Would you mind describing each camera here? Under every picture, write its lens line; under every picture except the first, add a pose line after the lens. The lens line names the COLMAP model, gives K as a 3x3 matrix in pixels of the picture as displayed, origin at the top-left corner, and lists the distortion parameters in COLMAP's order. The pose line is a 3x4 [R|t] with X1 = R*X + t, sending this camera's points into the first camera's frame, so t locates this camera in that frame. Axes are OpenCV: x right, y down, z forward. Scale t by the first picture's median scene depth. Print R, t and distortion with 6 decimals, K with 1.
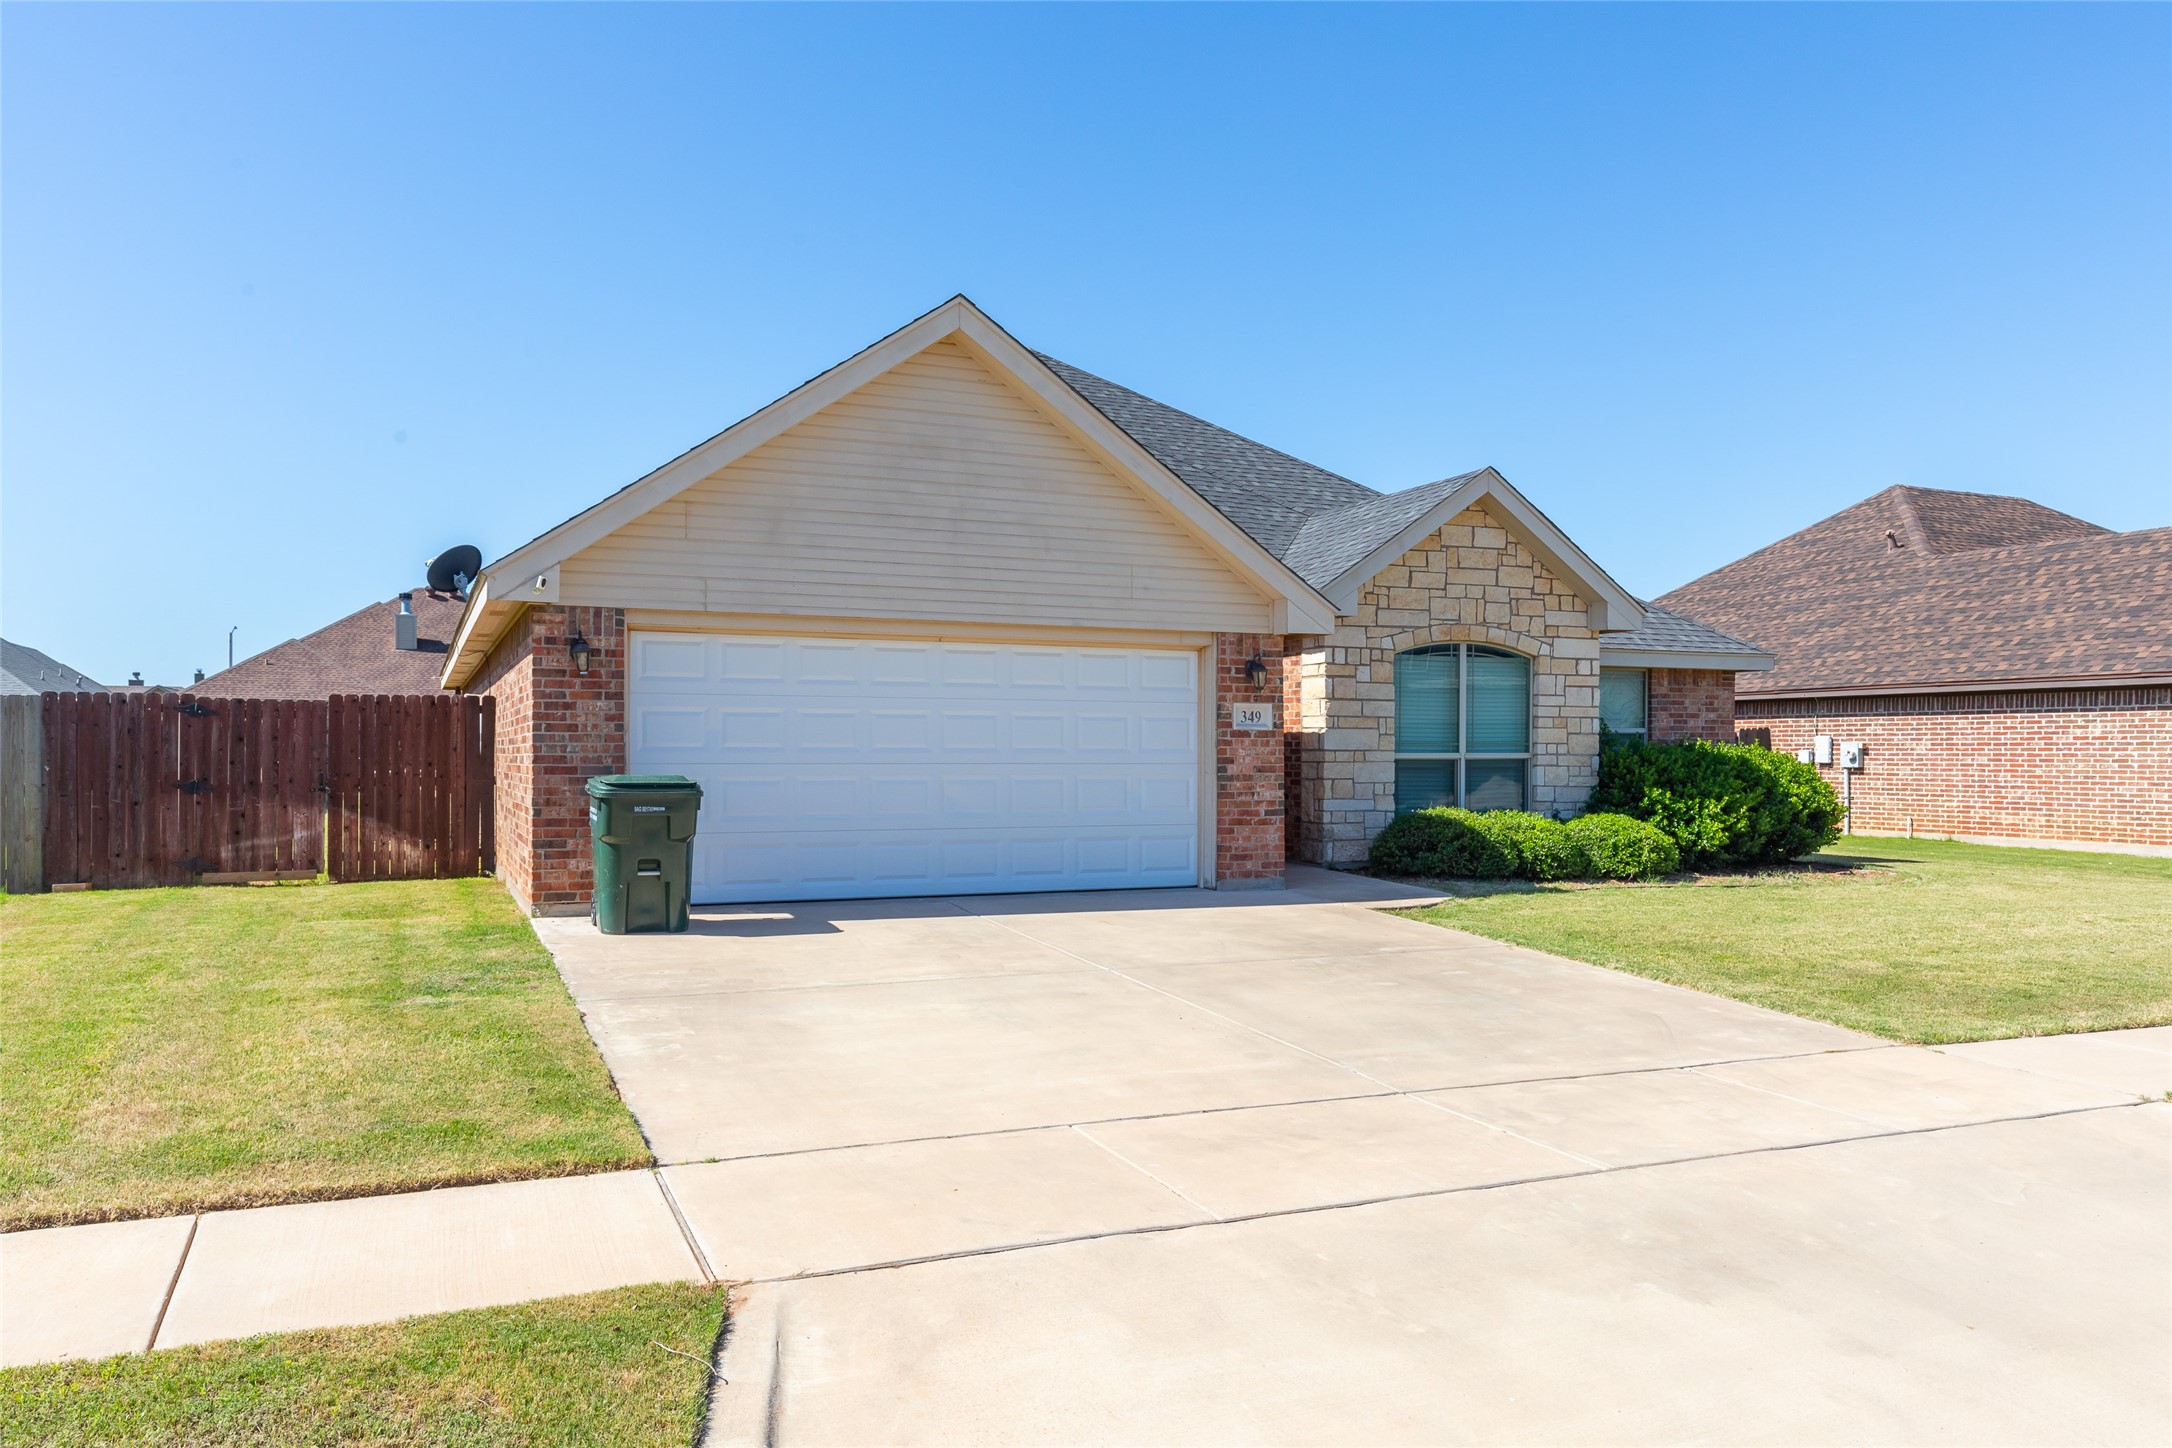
lens RADIAL K [[1498.6, 0, 1086.6], [0, 1498.6, 737.7], [0, 0, 1]] dist [0.007308, -0.001082]
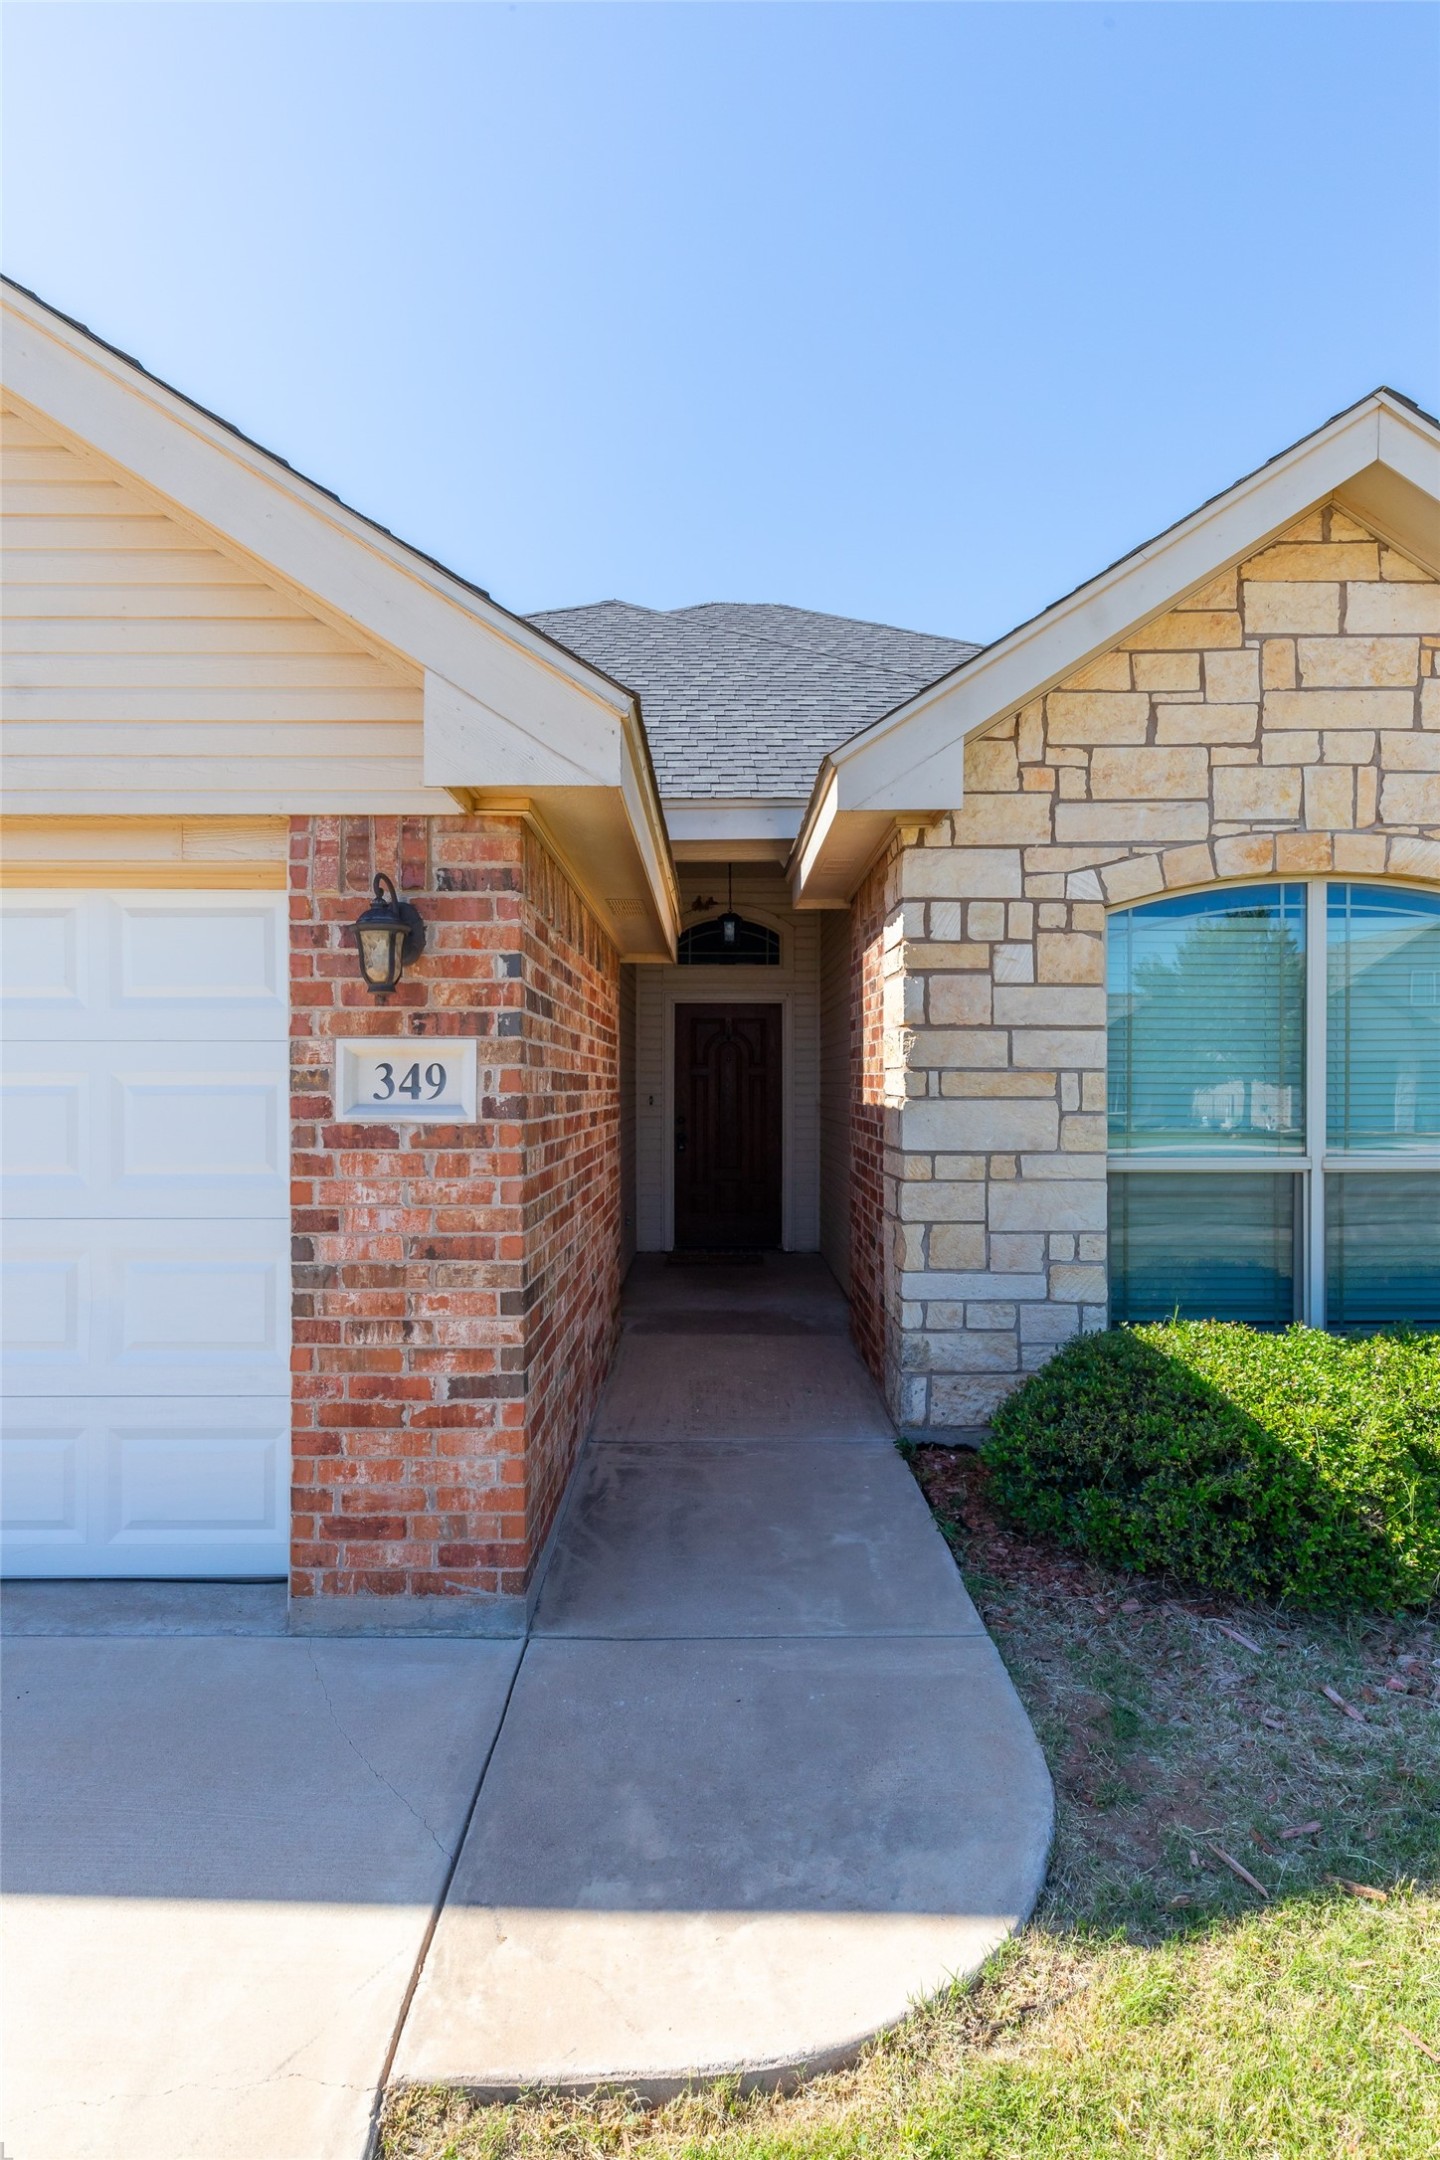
lens RADIAL K [[1026.3, 0, 724.0], [0, 1026.3, 1084.4], [0, 0, 1]] dist [-0.000044, -0.002180]
pose [[0.921021, -0.003398, -0.389499, 0.223005], [0.006765, 0.999951, 0.007274, -0.012652], [0.389455, -0.009334, 0.920998, 0.721782]]
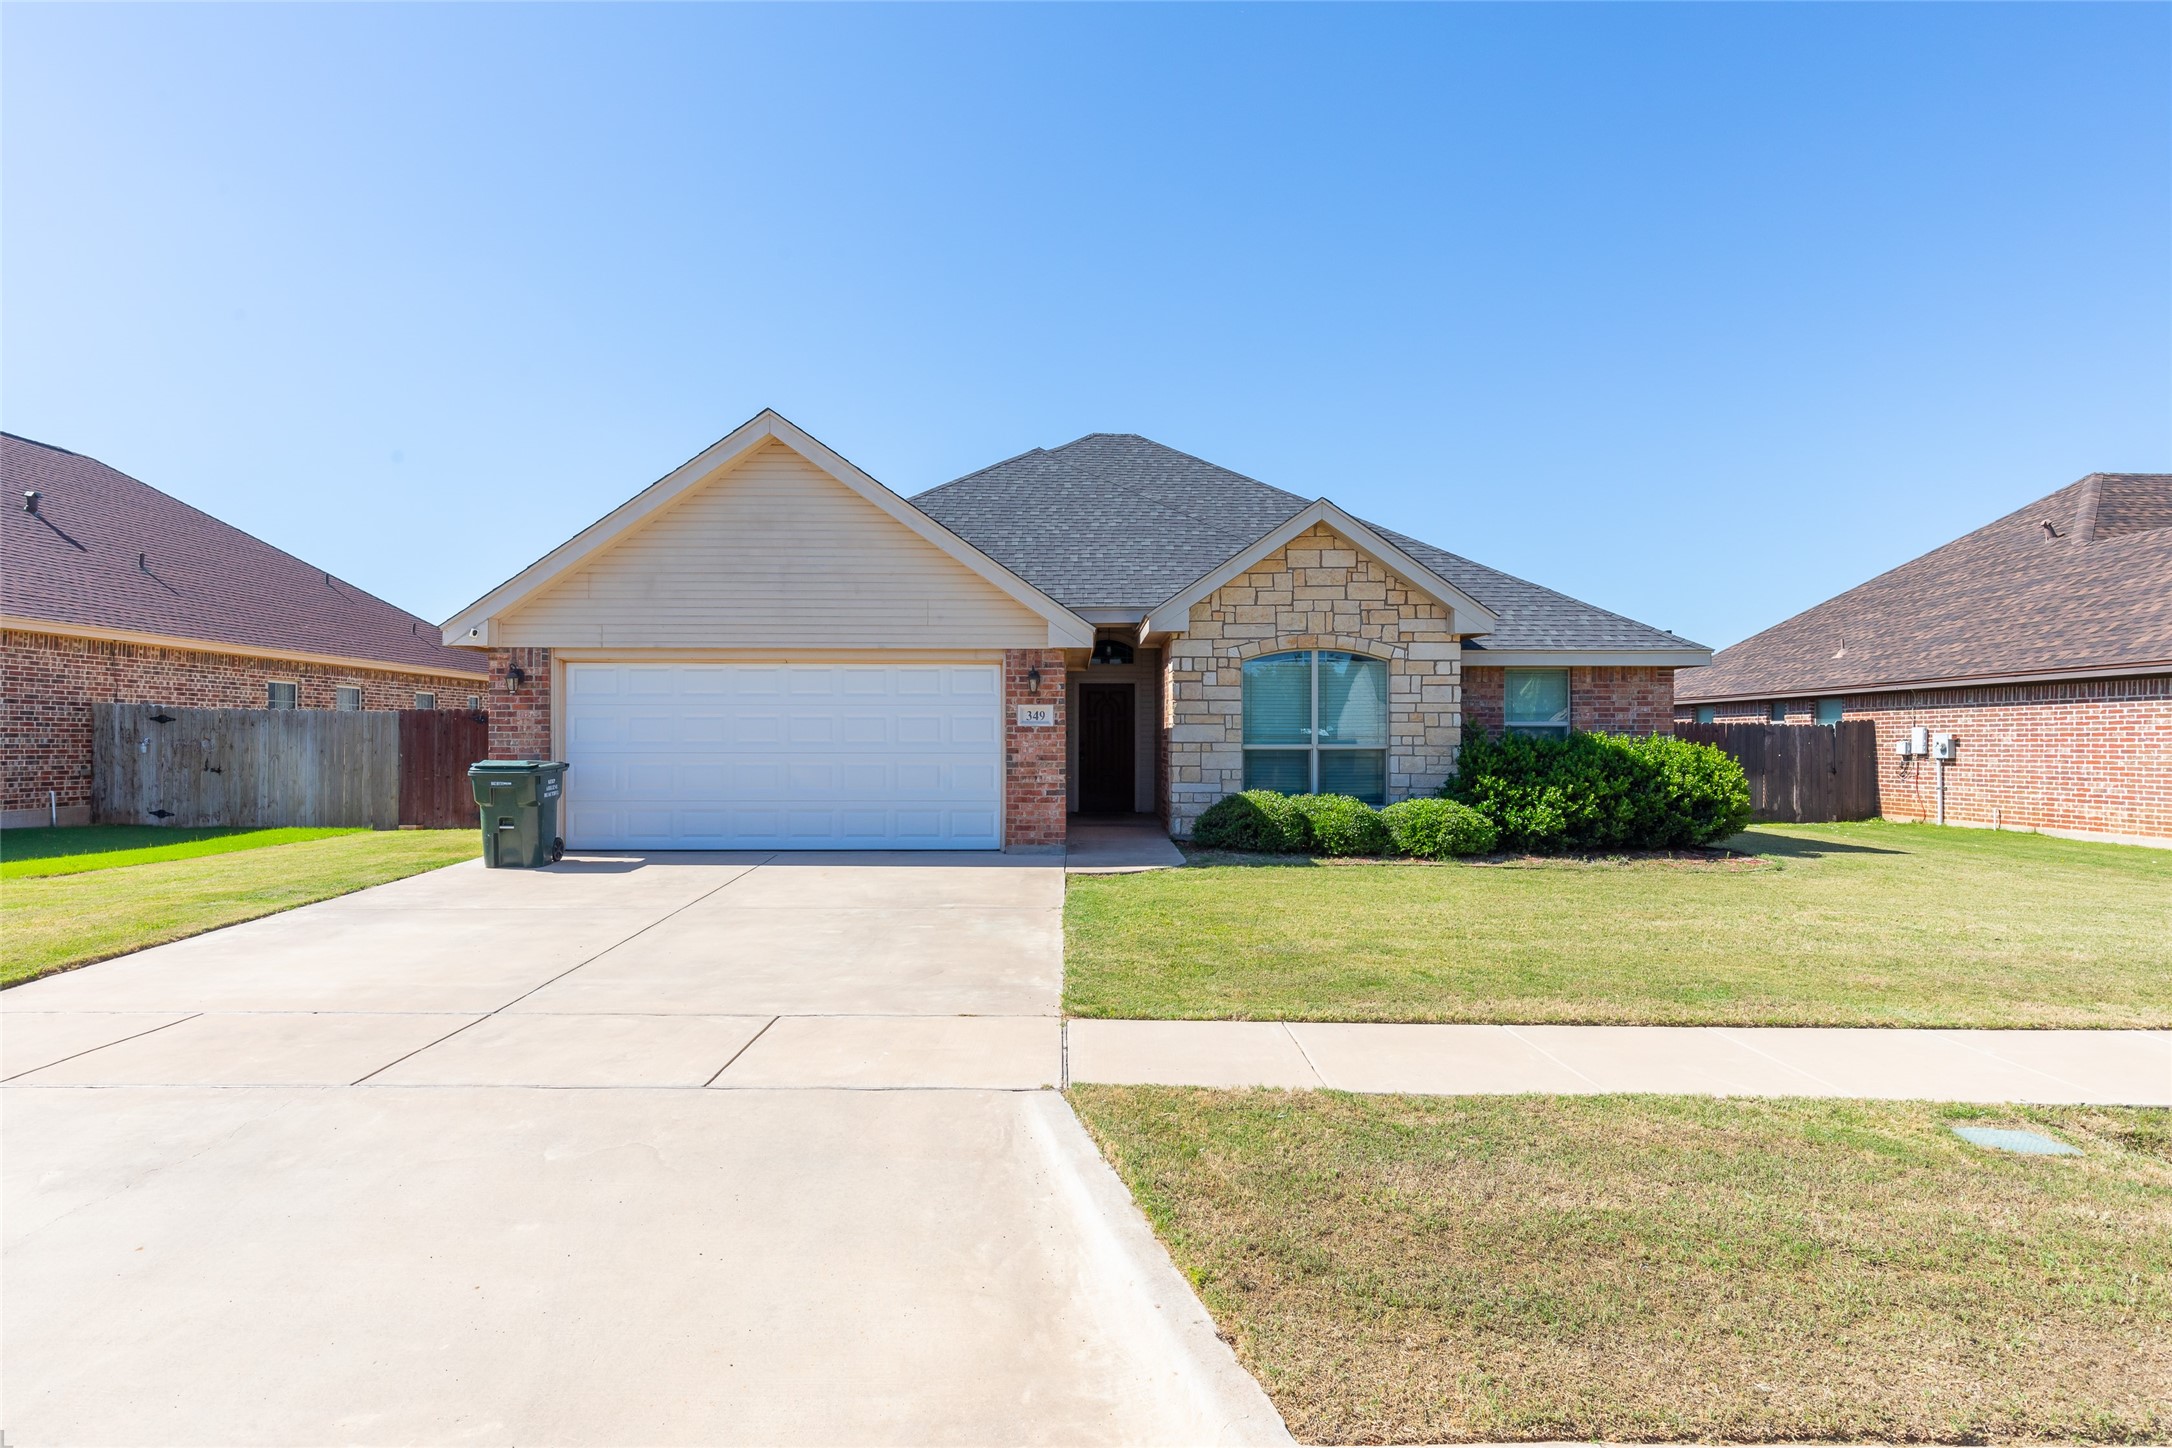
lens RADIAL K [[1115.1, 0, 1086.7], [0, 1115.1, 719.9], [0, 0, 1]] dist [0.002602, 0.000500]
pose [[0.922908, -0.010409, -0.384881, 0.442560], [0.005350, 0.999885, -0.014213, 0.002619], [0.384984, 0.011058, 0.922857, 0.138382]]
